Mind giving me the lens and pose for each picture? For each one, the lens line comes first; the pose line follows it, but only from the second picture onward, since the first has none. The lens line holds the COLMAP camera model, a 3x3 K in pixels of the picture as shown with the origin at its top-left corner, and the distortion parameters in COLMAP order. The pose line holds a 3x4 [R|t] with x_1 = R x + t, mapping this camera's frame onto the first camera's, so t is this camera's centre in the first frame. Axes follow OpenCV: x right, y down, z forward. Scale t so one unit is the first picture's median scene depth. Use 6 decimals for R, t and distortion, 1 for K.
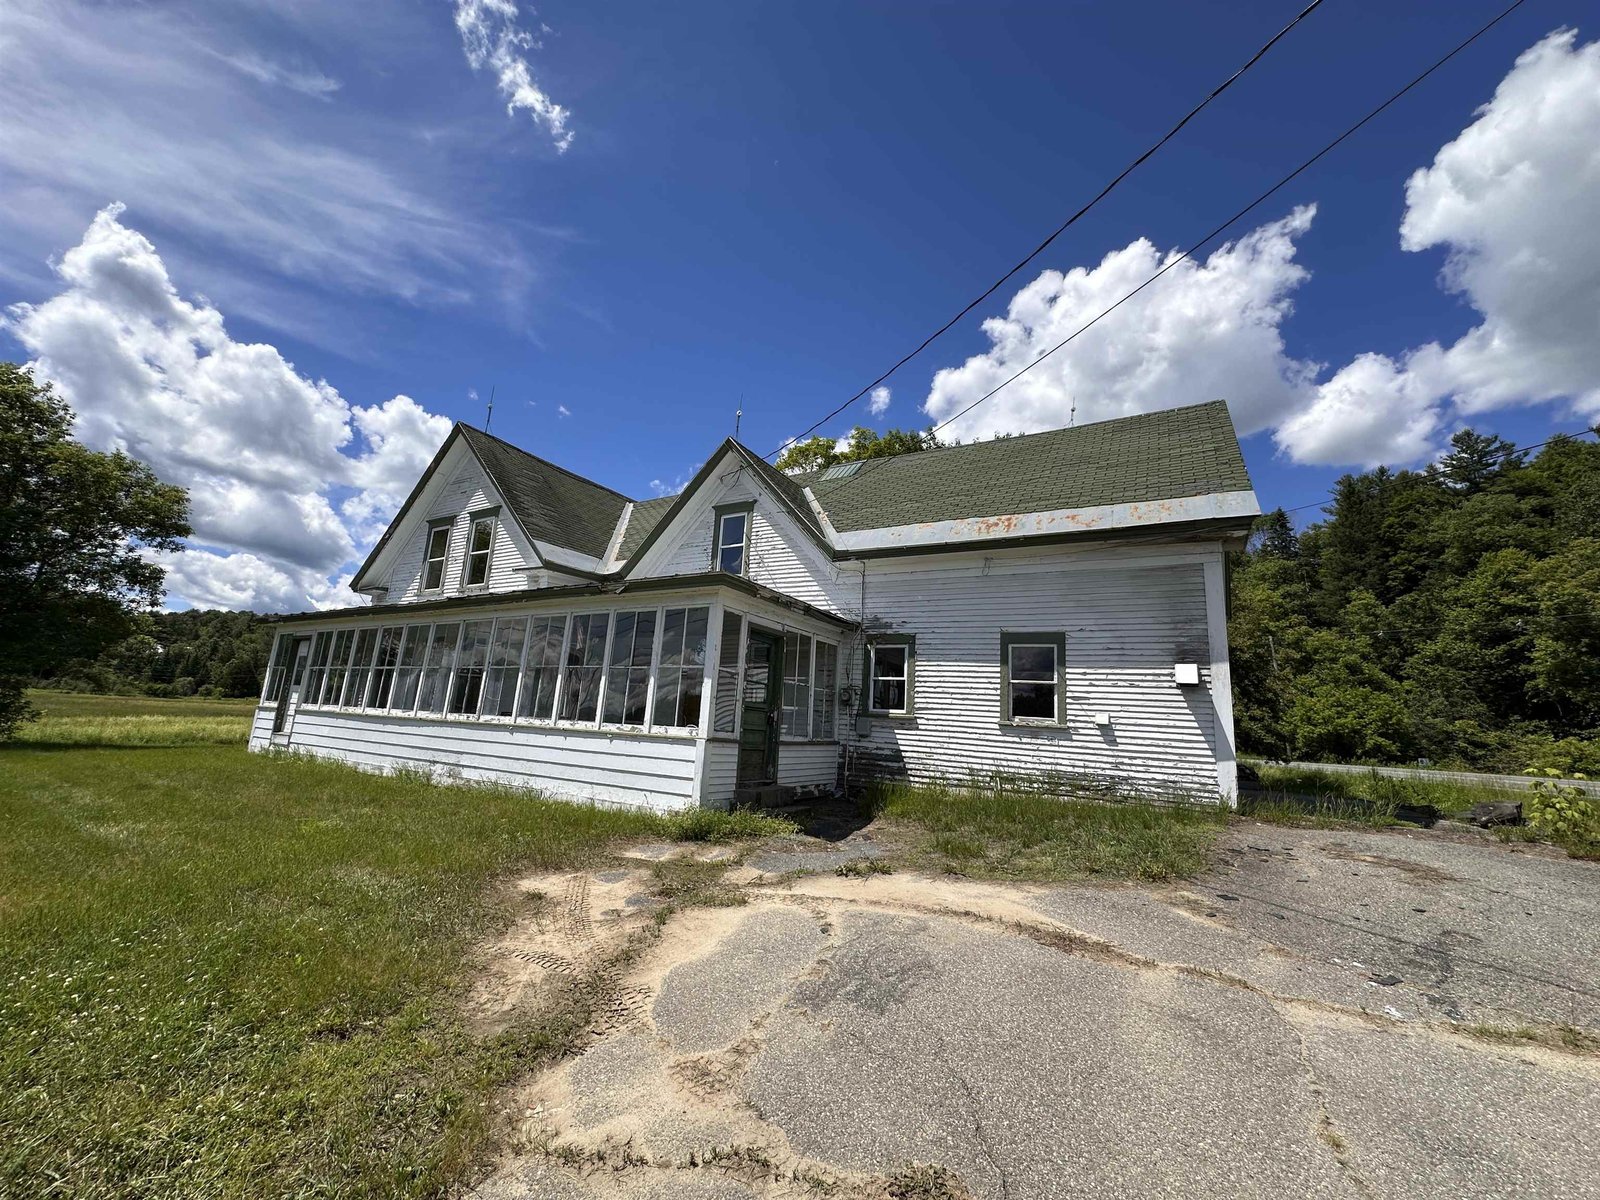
lens RADIAL K [[662.1, 0, 800.0], [0, 662.1, 600.0], [0, 0, 1]] dist [0.001110, 0.000567]
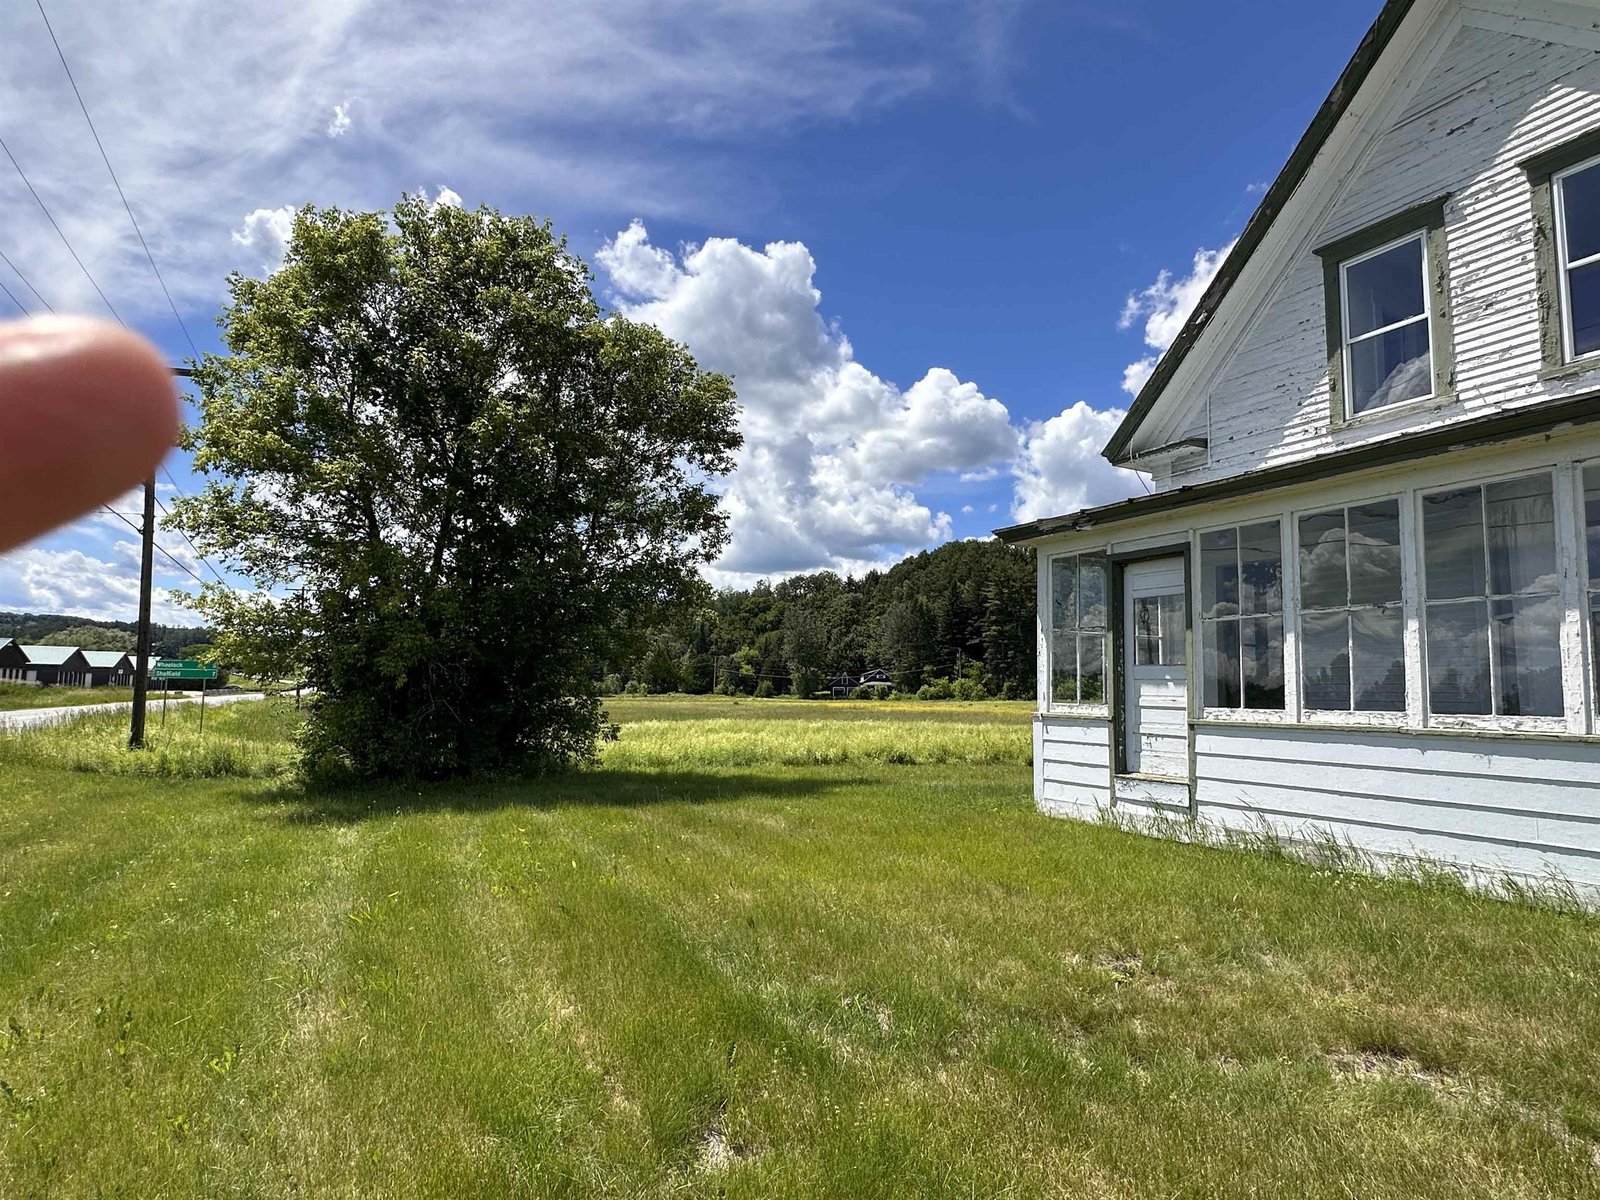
lens RADIAL K [[919.5, 0, 800.0], [0, 919.5, 600.0], [0, 0, 1]] dist [0.005190, 0.002146]
pose [[0.846292, -0.091676, -0.524771, -0.579645], [0.130089, 0.990823, 0.036700, 0.032316], [0.516591, -0.099326, 0.850452, 0.346744]]
